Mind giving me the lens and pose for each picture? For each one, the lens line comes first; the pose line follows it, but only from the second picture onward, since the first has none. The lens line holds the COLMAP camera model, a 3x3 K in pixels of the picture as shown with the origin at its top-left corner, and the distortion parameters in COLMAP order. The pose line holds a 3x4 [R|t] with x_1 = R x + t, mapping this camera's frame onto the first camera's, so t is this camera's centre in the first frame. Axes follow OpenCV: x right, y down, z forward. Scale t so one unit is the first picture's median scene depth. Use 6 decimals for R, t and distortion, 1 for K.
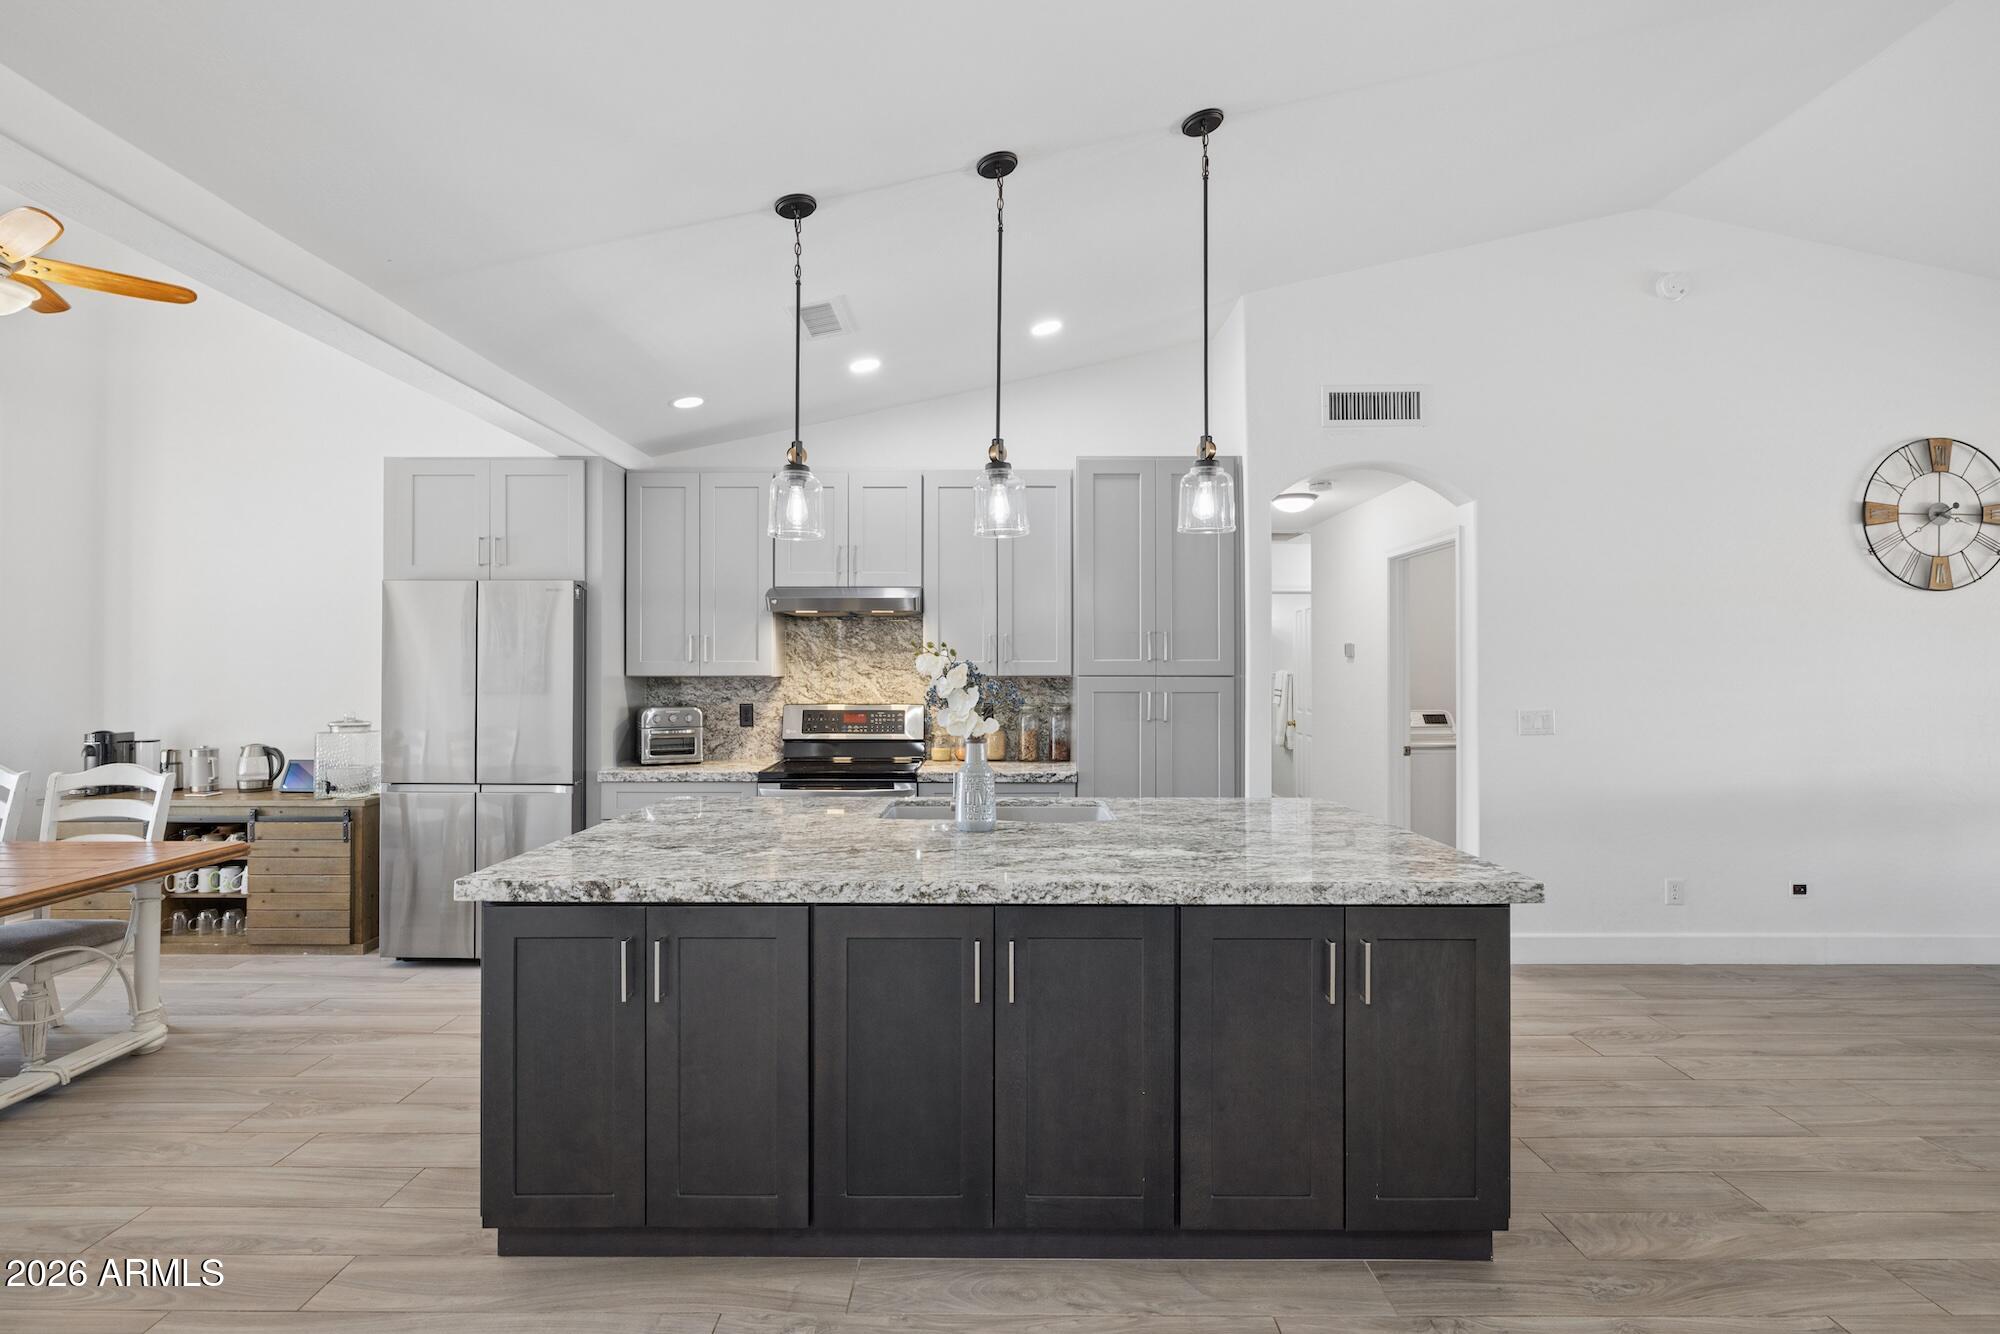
lens RADIAL K [[961.7, 0, 994.4], [0, 961.7, 662.0], [0, 0, 1]] dist [-0.002190, 0.000055]
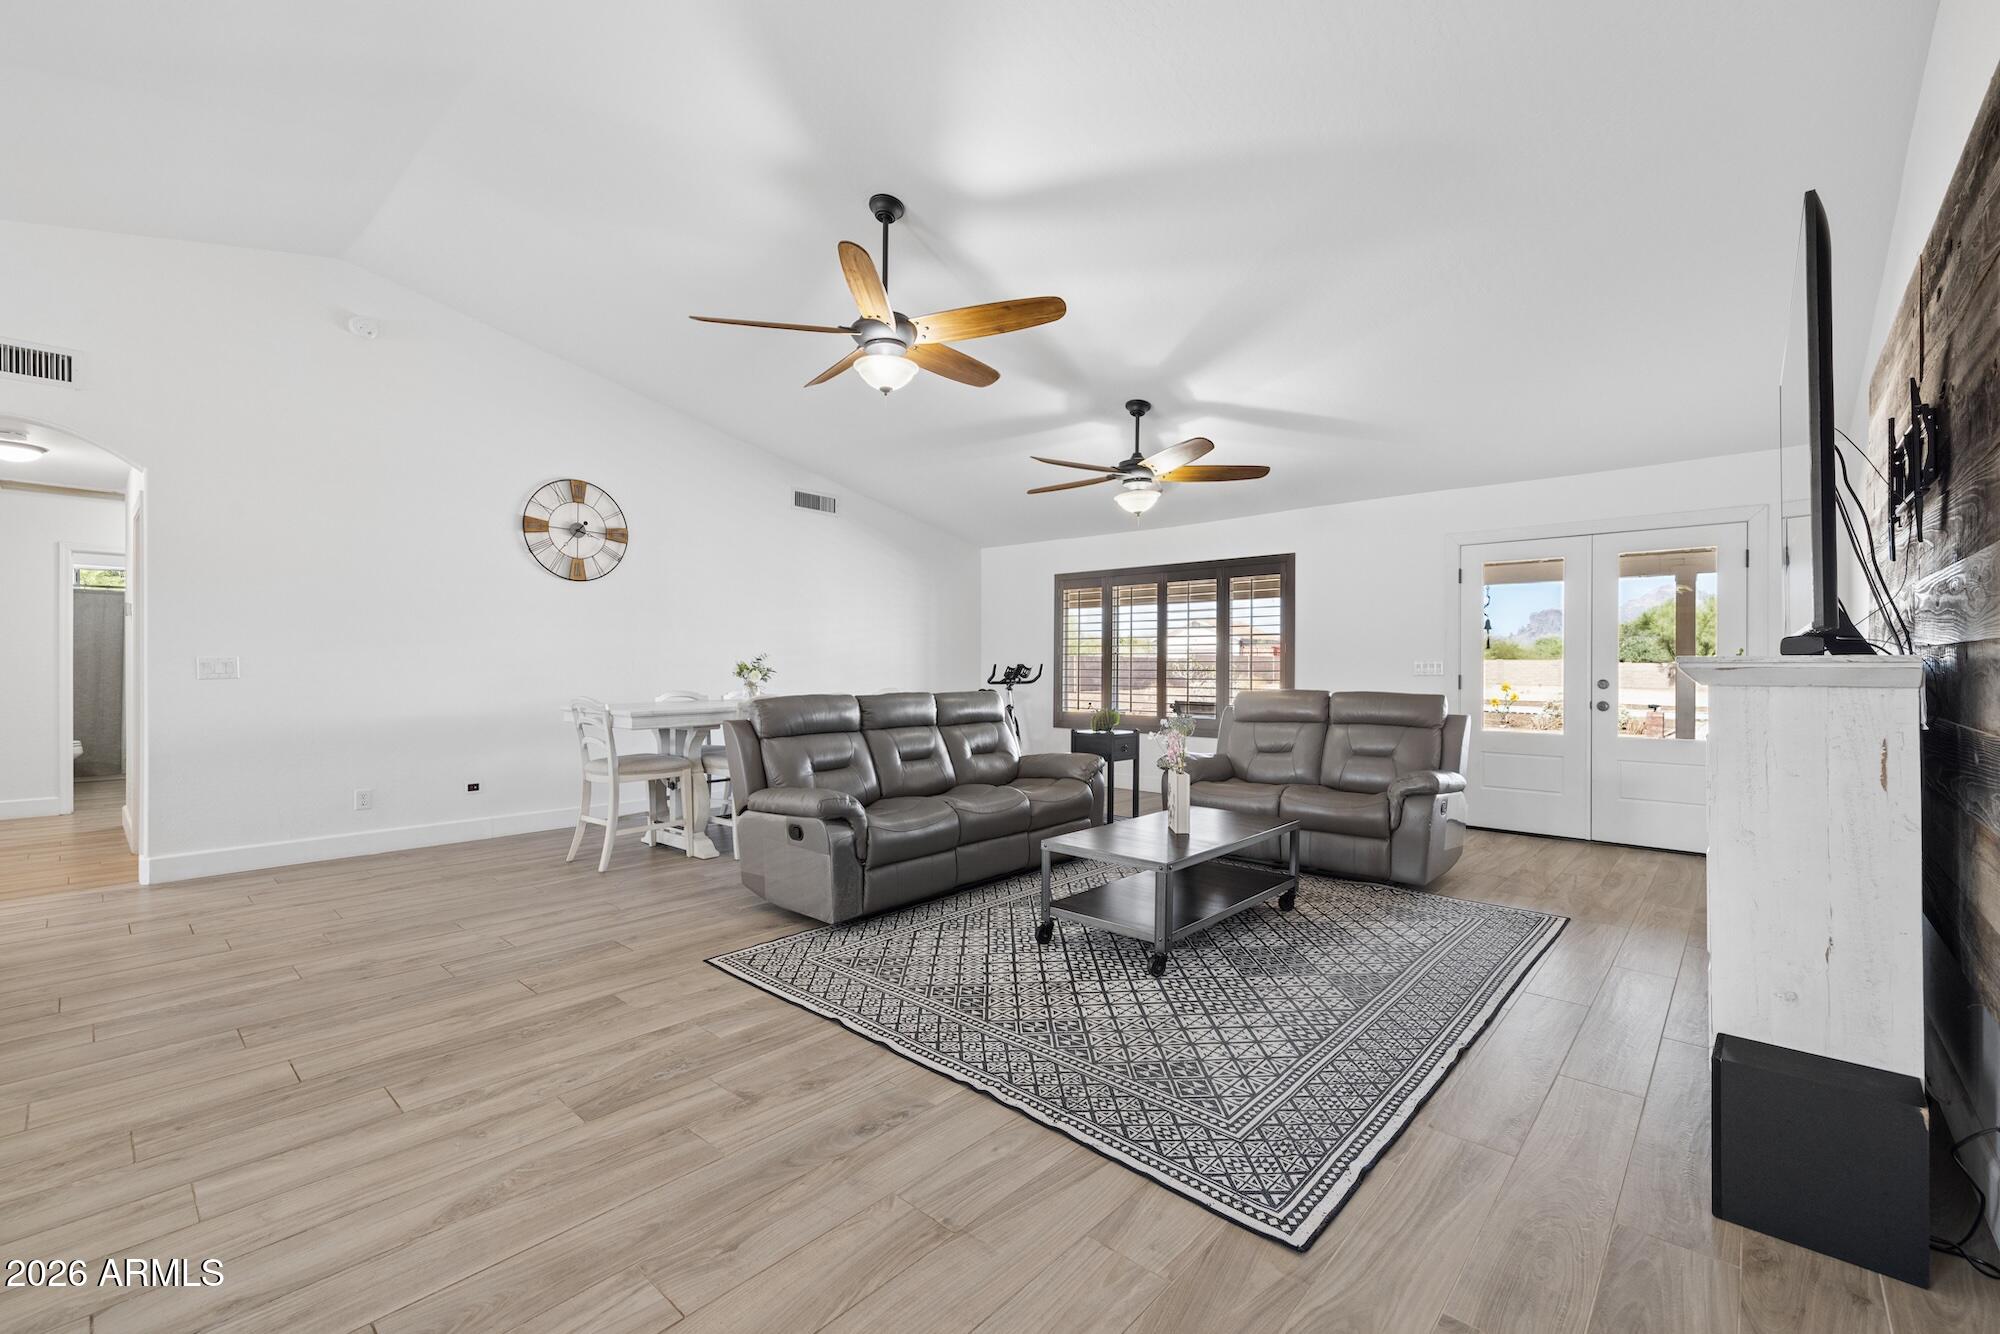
lens RADIAL K [[840.6, 0, 992.3], [0, 840.6, 666.1], [0, 0, 1]] dist [-0.001150, 0.000303]
pose [[0.673775, 0.000034, 0.738936, 0.442896], [-0.008840, 0.999929, 0.008014, 0.043670], [-0.738884, -0.011932, 0.673728, -0.379382]]
